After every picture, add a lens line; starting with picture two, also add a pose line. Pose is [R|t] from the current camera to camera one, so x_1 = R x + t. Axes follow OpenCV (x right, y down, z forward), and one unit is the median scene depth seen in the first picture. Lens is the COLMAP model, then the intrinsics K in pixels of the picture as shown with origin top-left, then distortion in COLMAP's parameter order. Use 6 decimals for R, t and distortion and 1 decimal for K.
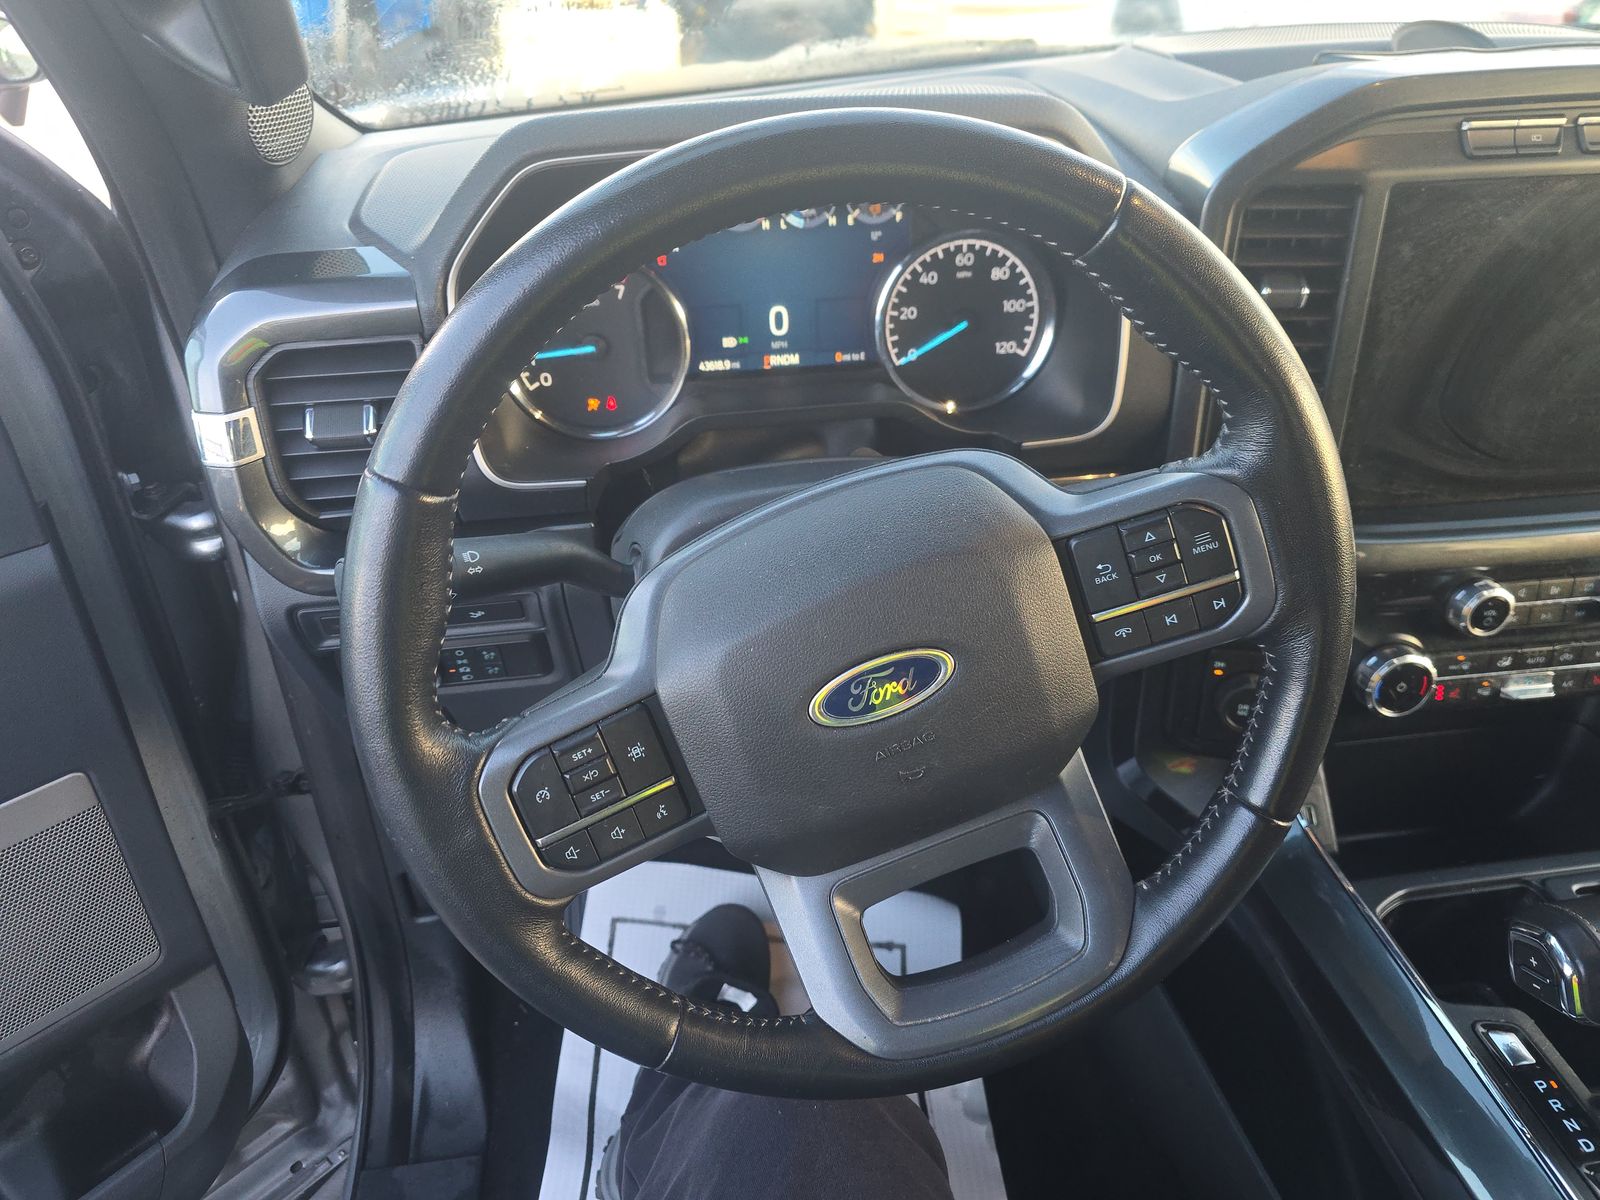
lens RADIAL K [[1076.5, 0, 781.7], [0, 1076.5, 597.3], [0, 0, 1]] dist [0.068178, -0.066205]
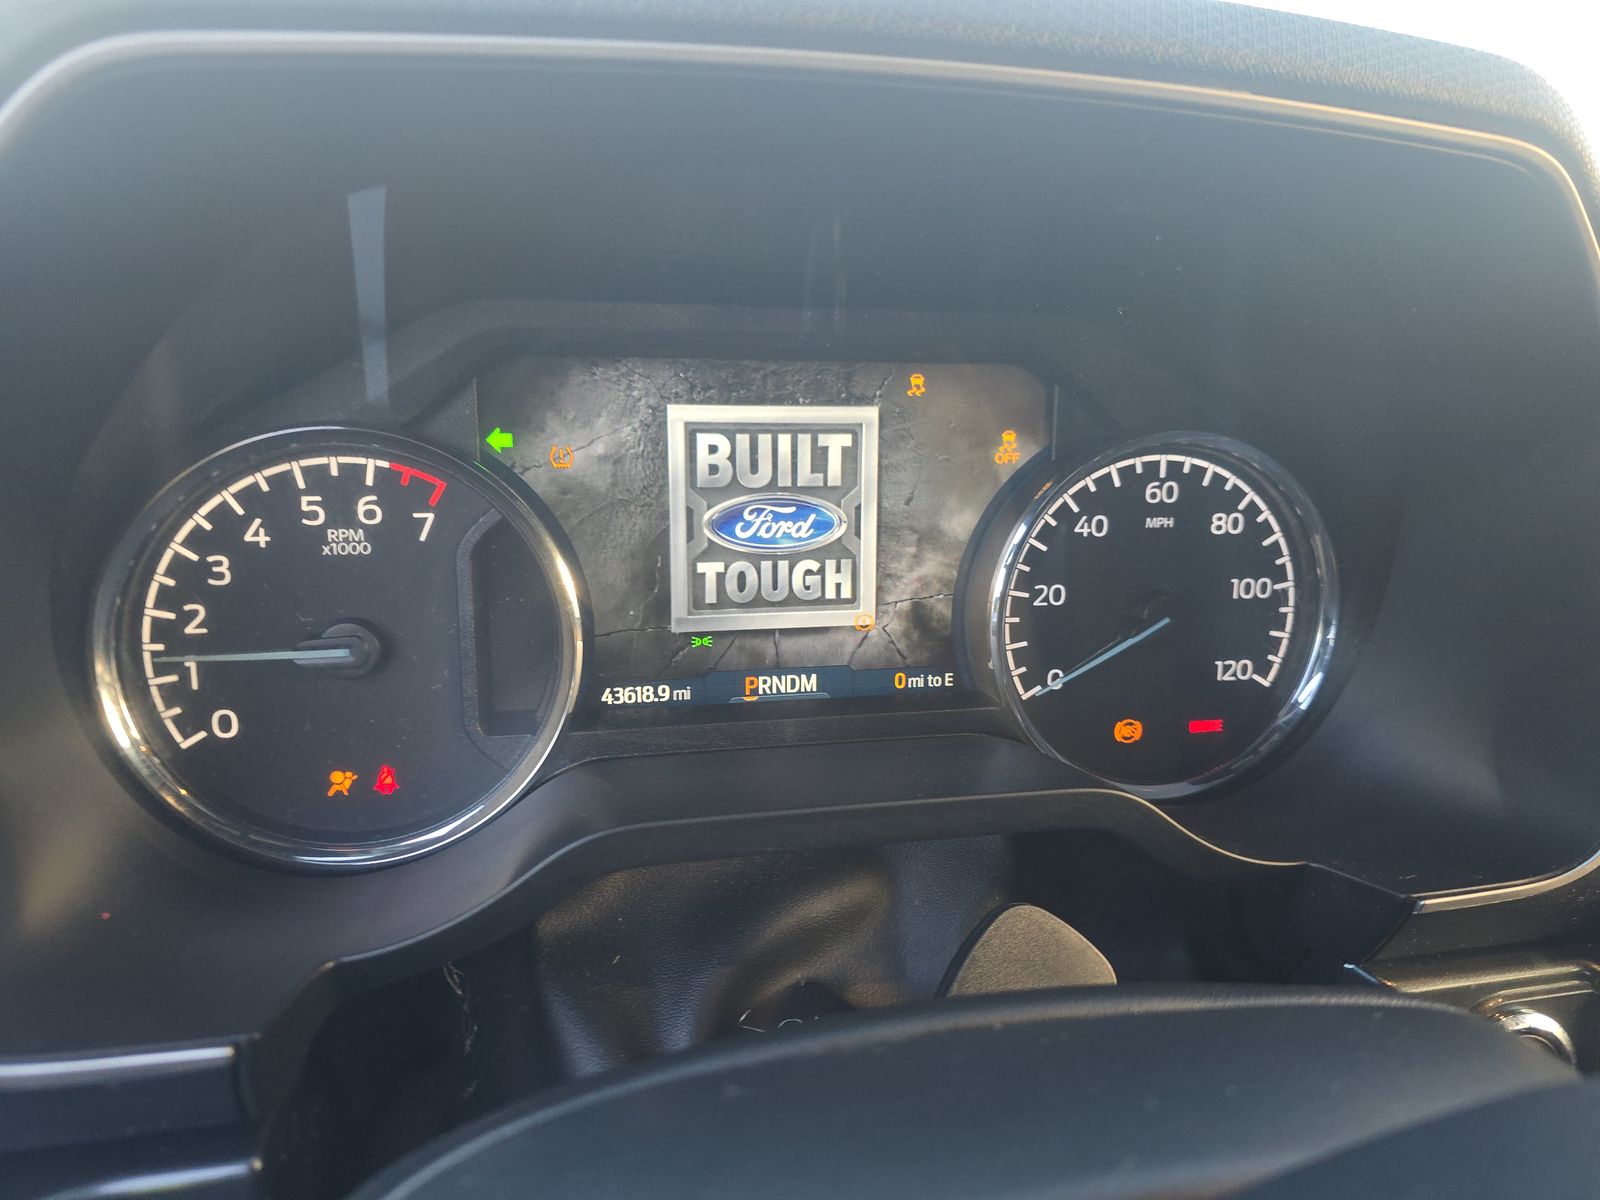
lens RADIAL K [[1076.5, 0, 781.7], [0, 1076.5, 597.3], [0, 0, 1]] dist [0.068178, -0.066205]
pose [[0.995649, 0.023714, 0.090113, -0.044349], [0.004279, 0.954419, -0.298439, -0.121751], [-0.093083, 0.297526, 0.950165, 0.567606]]
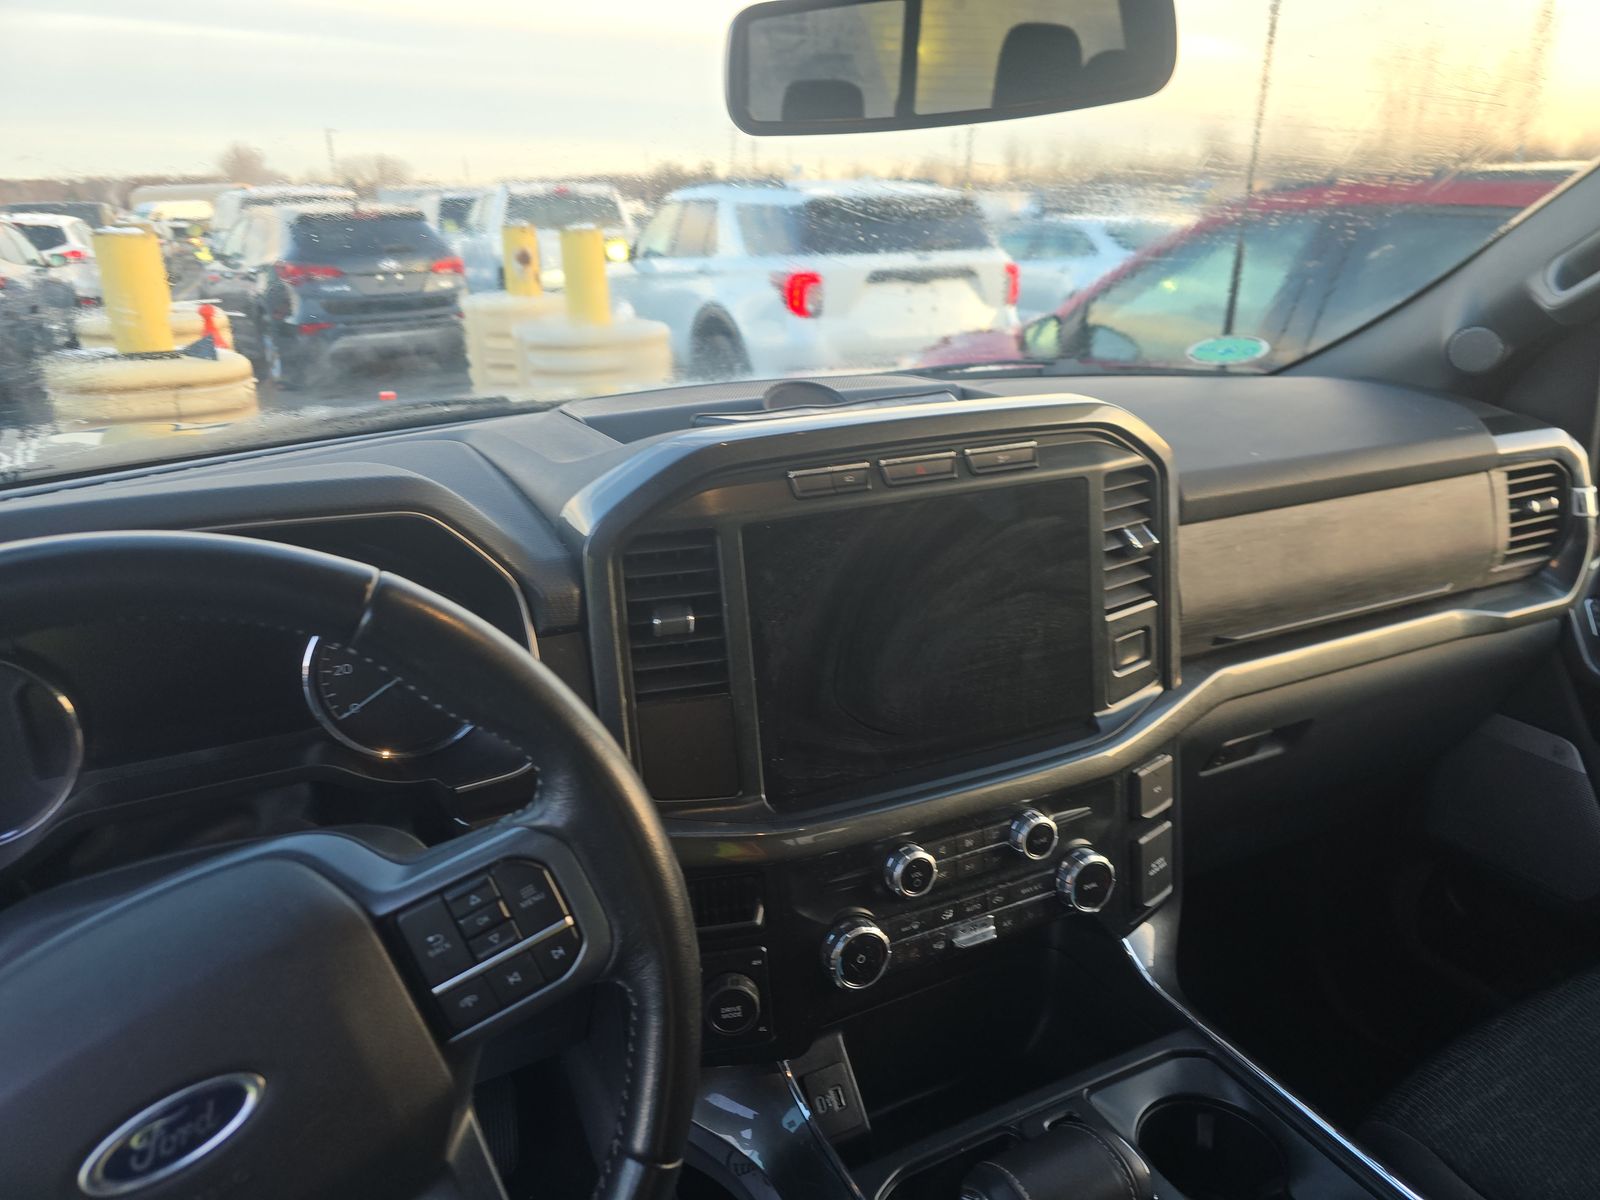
lens RADIAL K [[1076.5, 0, 781.7], [0, 1076.5, 597.3], [0, 0, 1]] dist [0.068178, -0.066205]
pose [[0.950221, -0.101421, 0.294608, 0.217316], [0.172107, 0.959050, -0.224949, -0.031189], [-0.259729, 0.264455, 0.928765, -0.053349]]
